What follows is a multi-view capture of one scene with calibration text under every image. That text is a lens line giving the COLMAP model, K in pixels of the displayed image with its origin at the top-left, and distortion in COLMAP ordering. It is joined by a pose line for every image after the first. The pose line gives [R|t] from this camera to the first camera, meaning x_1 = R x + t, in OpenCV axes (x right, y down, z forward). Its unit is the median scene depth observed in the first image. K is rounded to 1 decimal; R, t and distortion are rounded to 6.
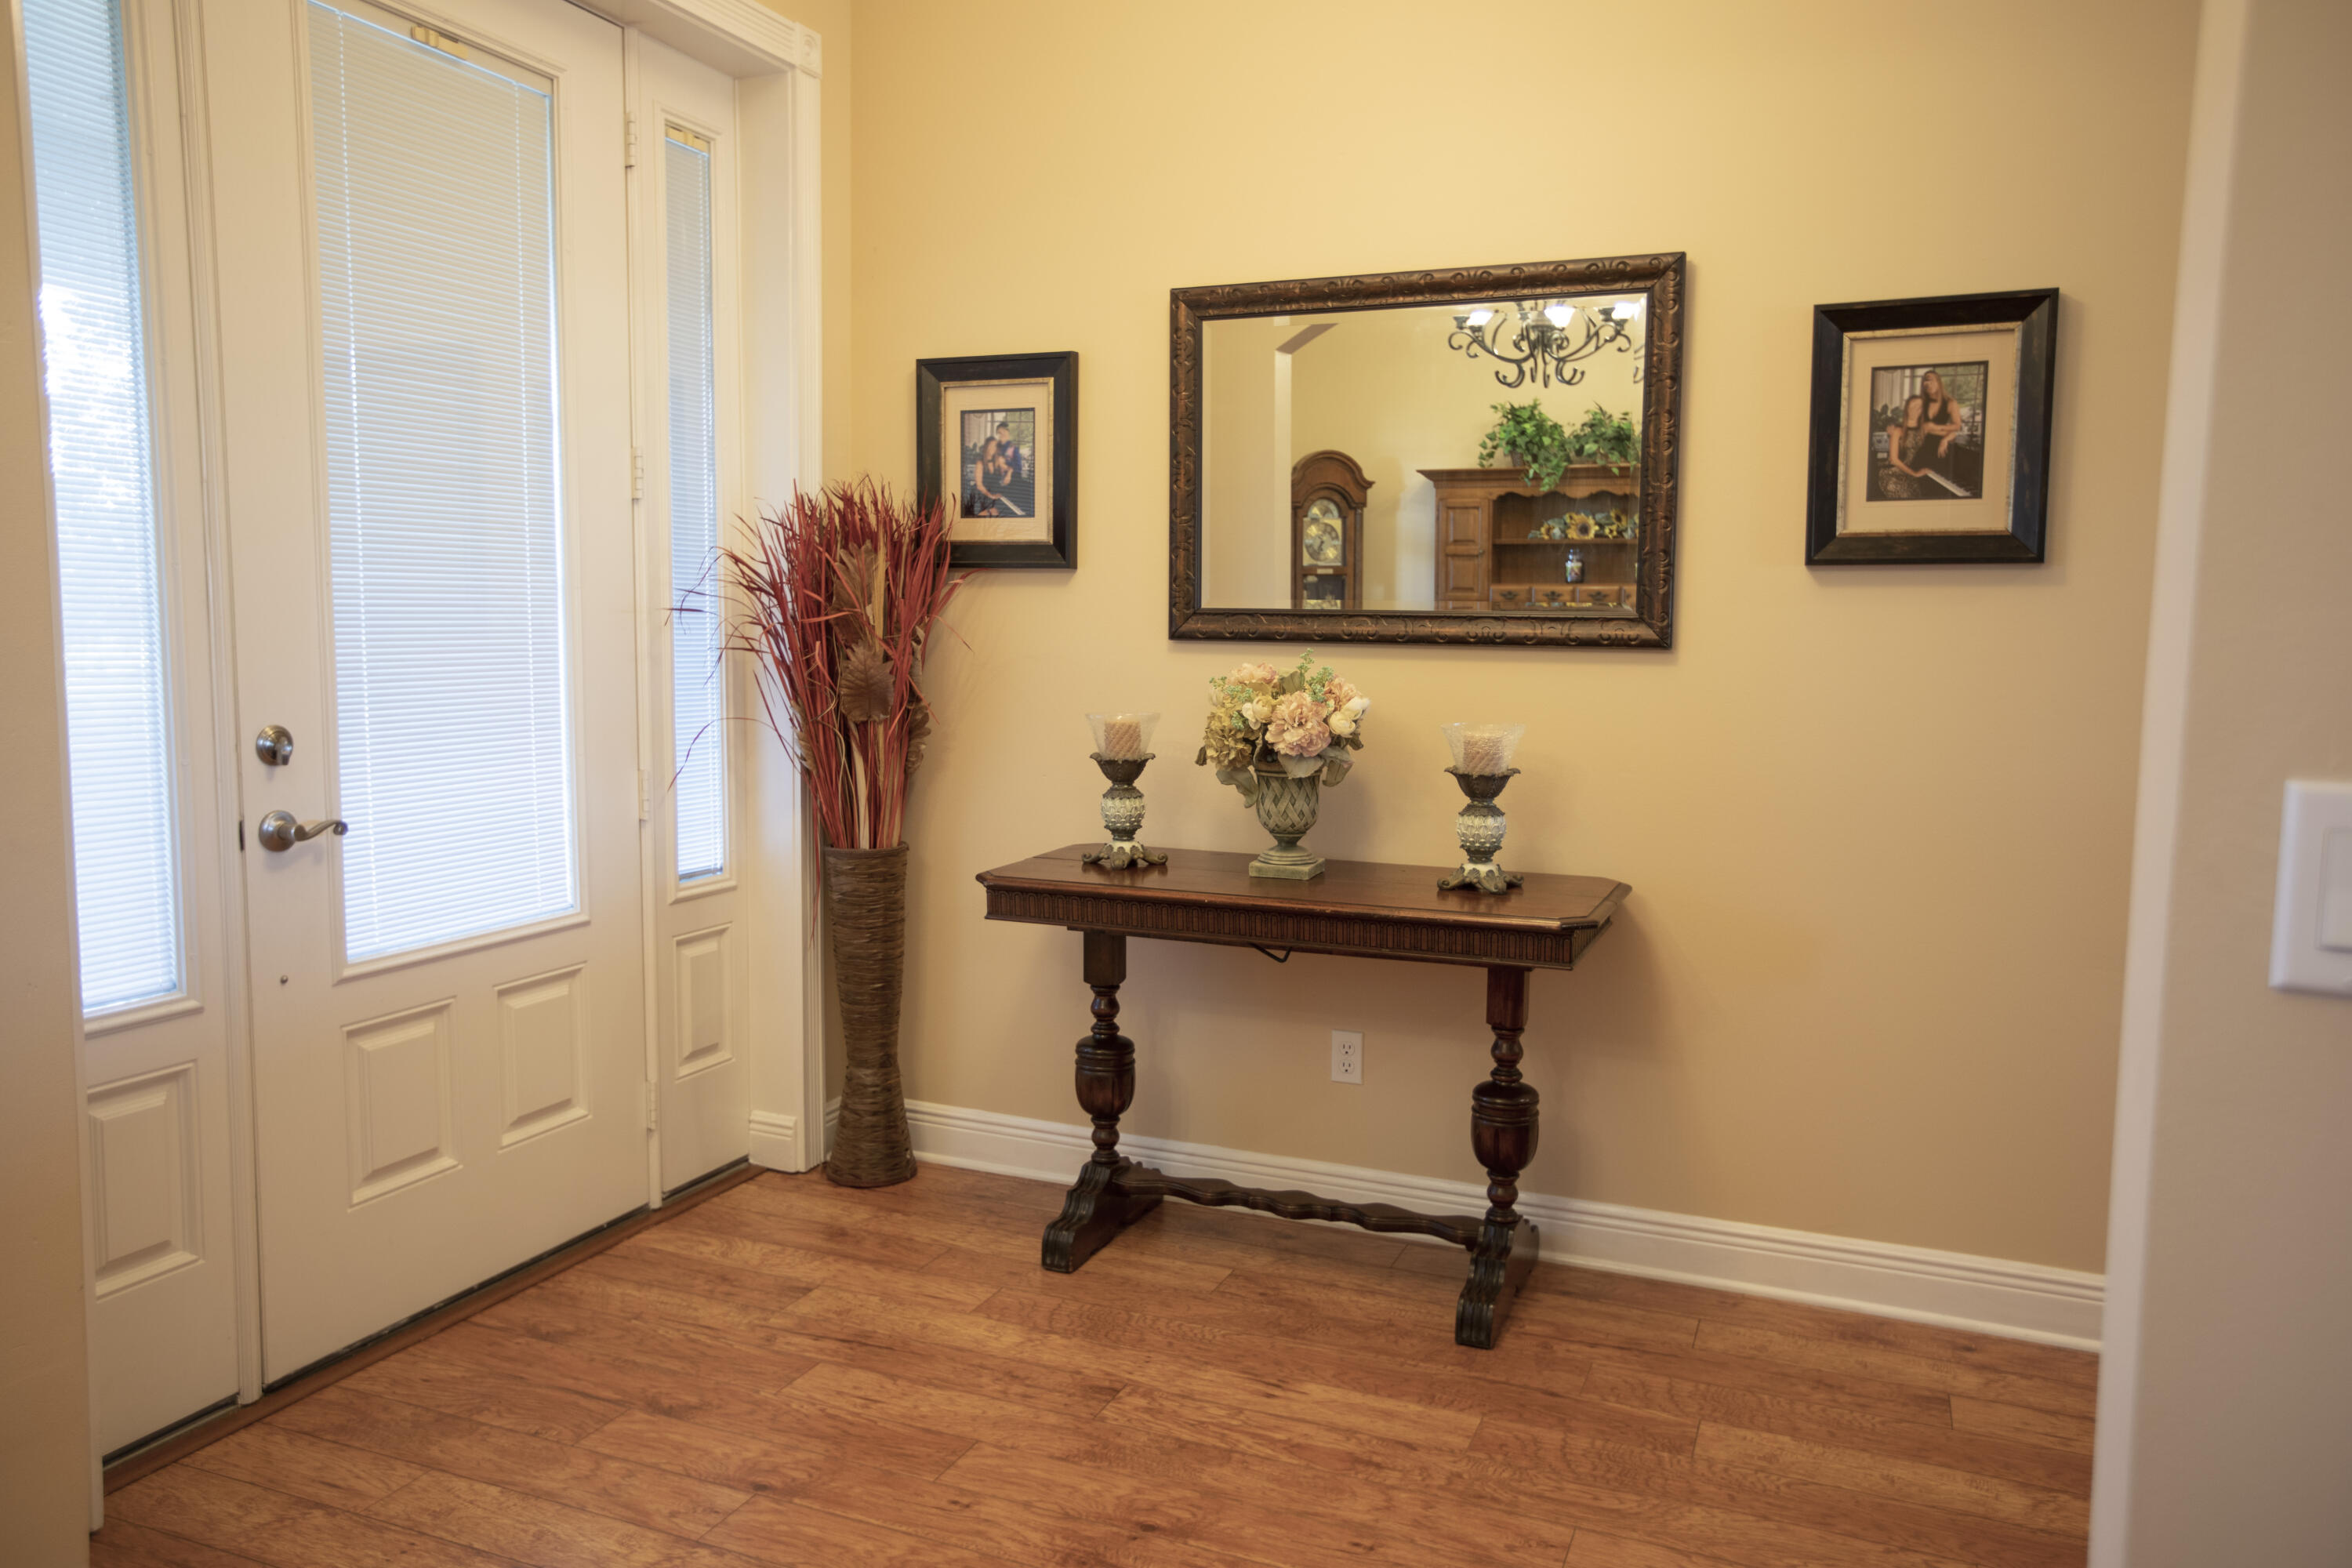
lens RADIAL K [[1644.2, 0, 1176.0], [0, 1644.2, 784.0], [0, 0, 1]] dist [-0.040987, 0.076294]
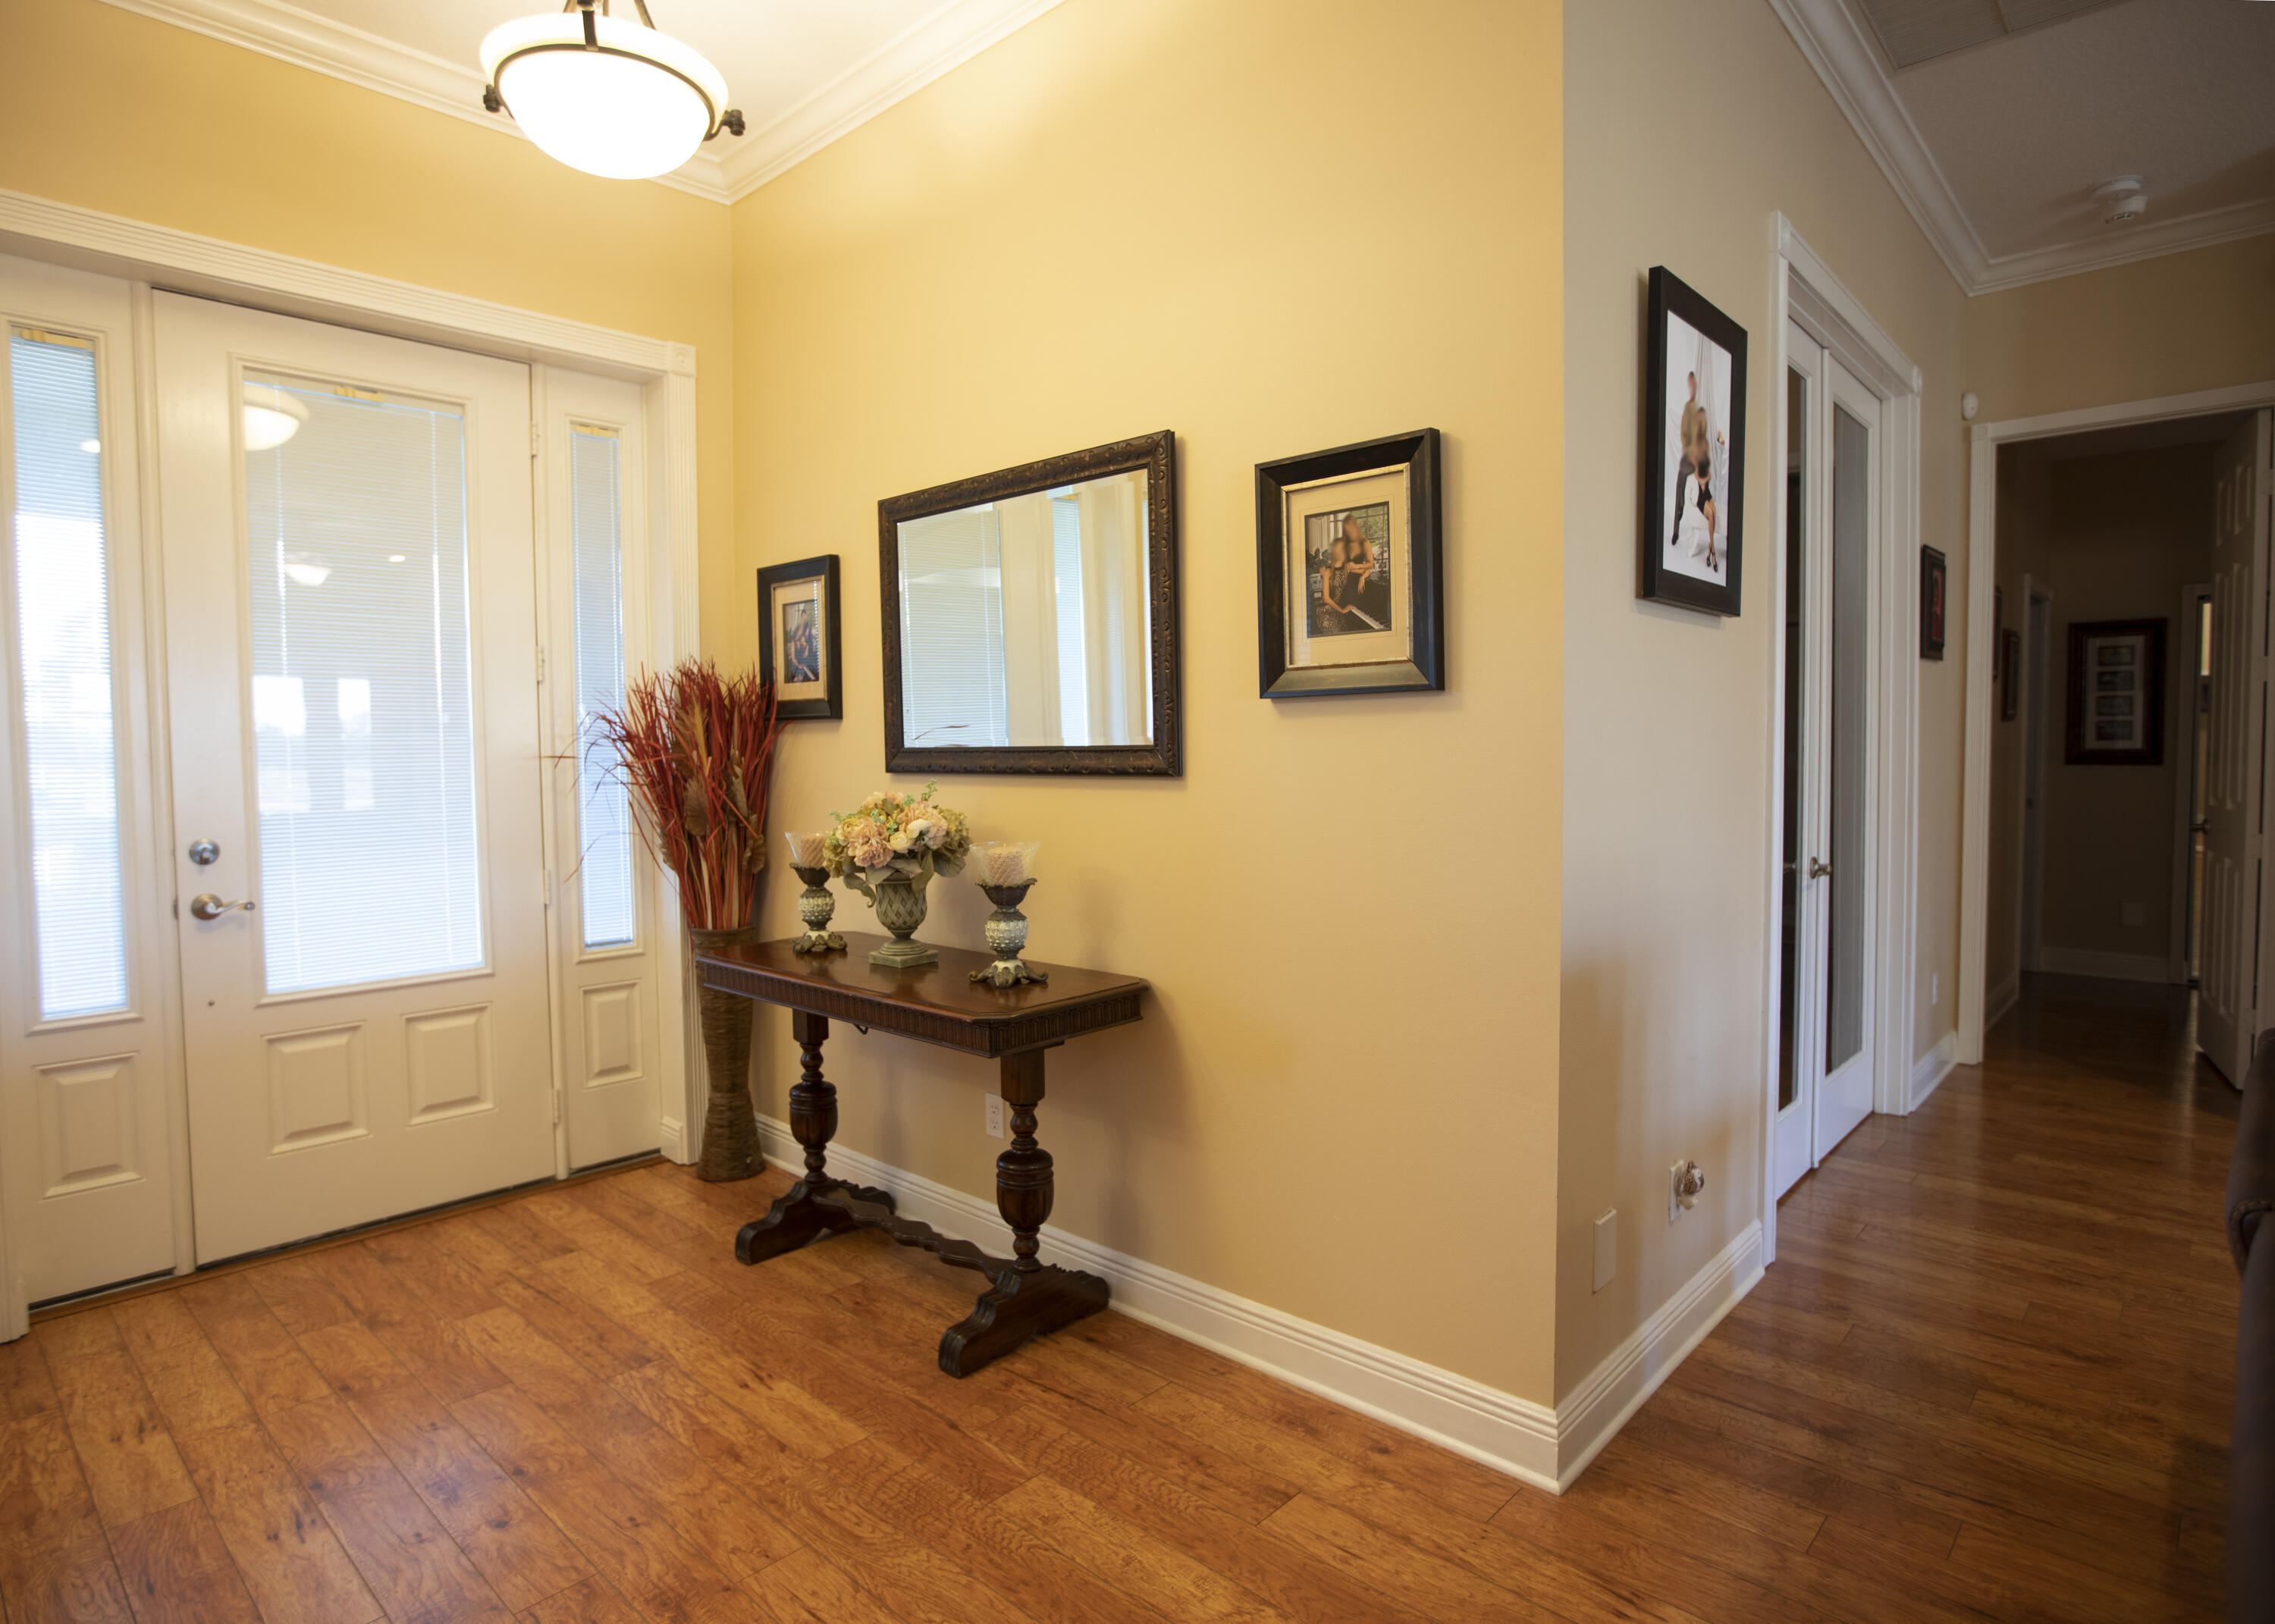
lens RADIAL K [[1240.0, 0, 1134.1], [0, 1240.0, 806.5], [0, 0, 1]] dist [-0.067447, 0.031705]
pose [[0.937385, -0.004015, -0.348272, 0.556008], [-0.014317, 0.998644, -0.050049, -0.017848], [0.348000, 0.051901, 0.936057, 0.187842]]
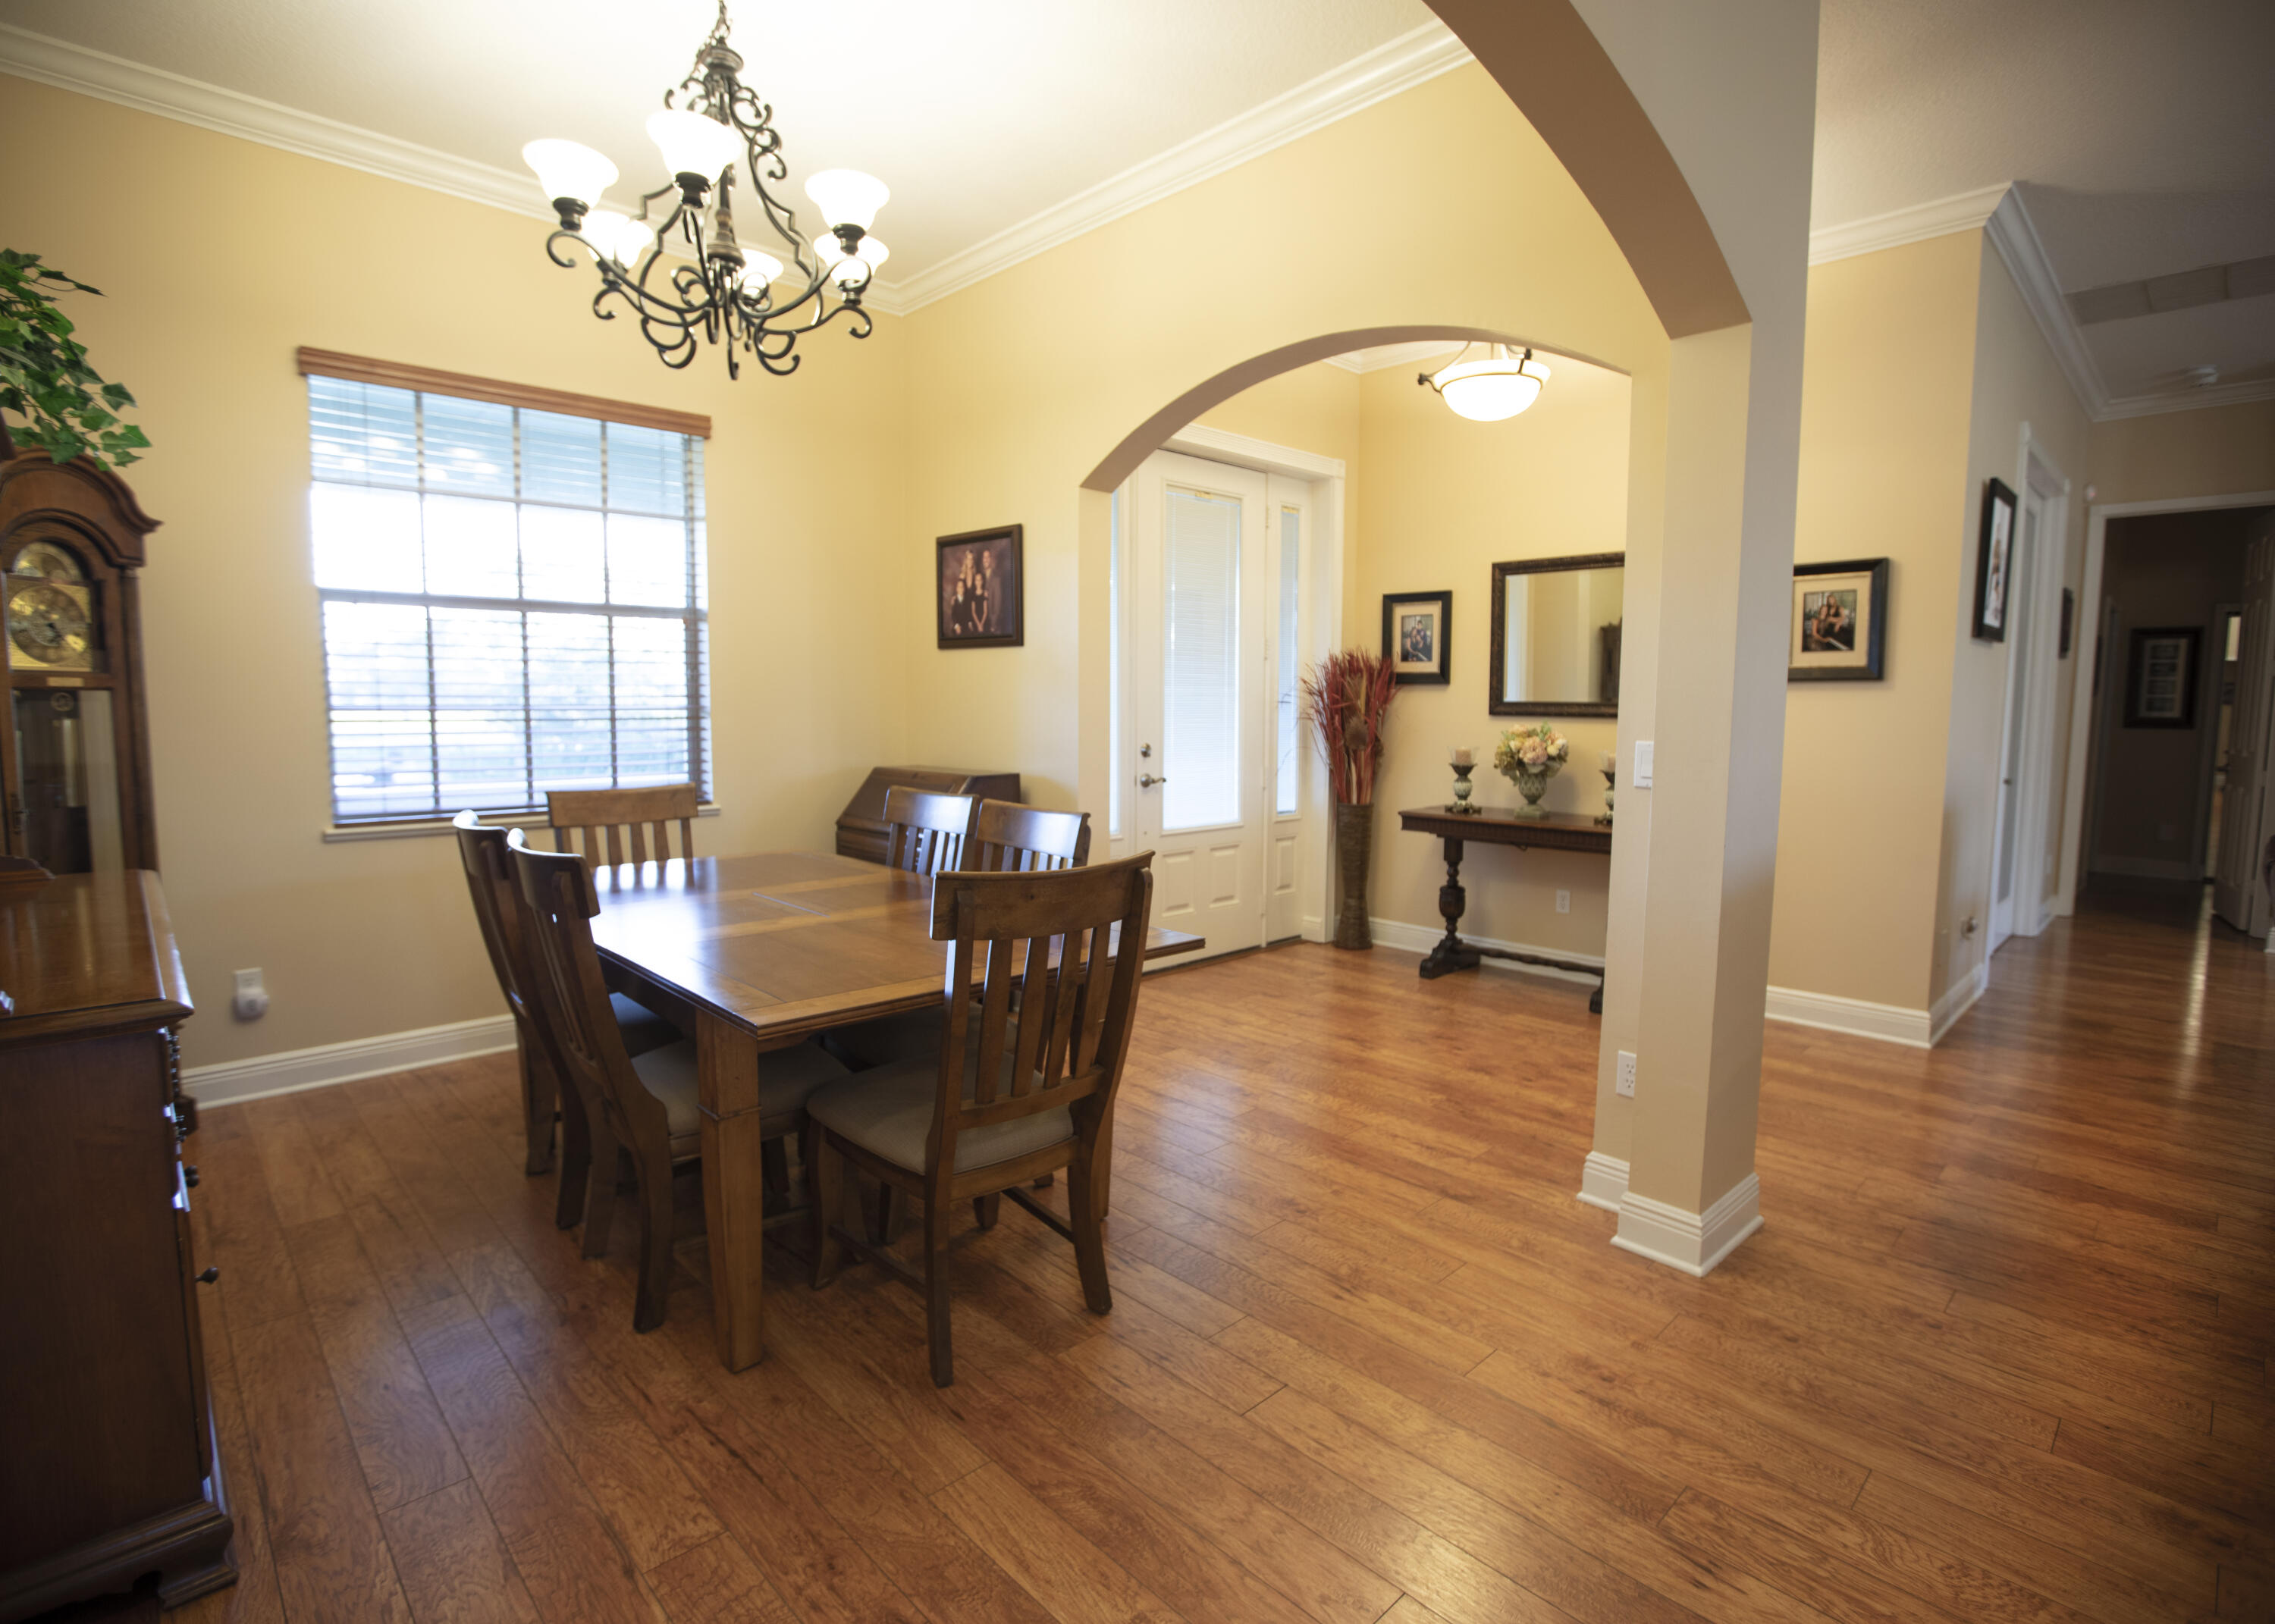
lens RADIAL K [[1115.1, 0, 1137.5], [0, 1115.1, 812.0], [0, 0, 1]] dist [-0.059524, 0.015722]
pose [[0.917786, 0.032779, -0.395720, 0.175963], [-0.034651, 0.999397, 0.002419, 0.065613], [0.395561, 0.011492, 0.918368, -0.659477]]
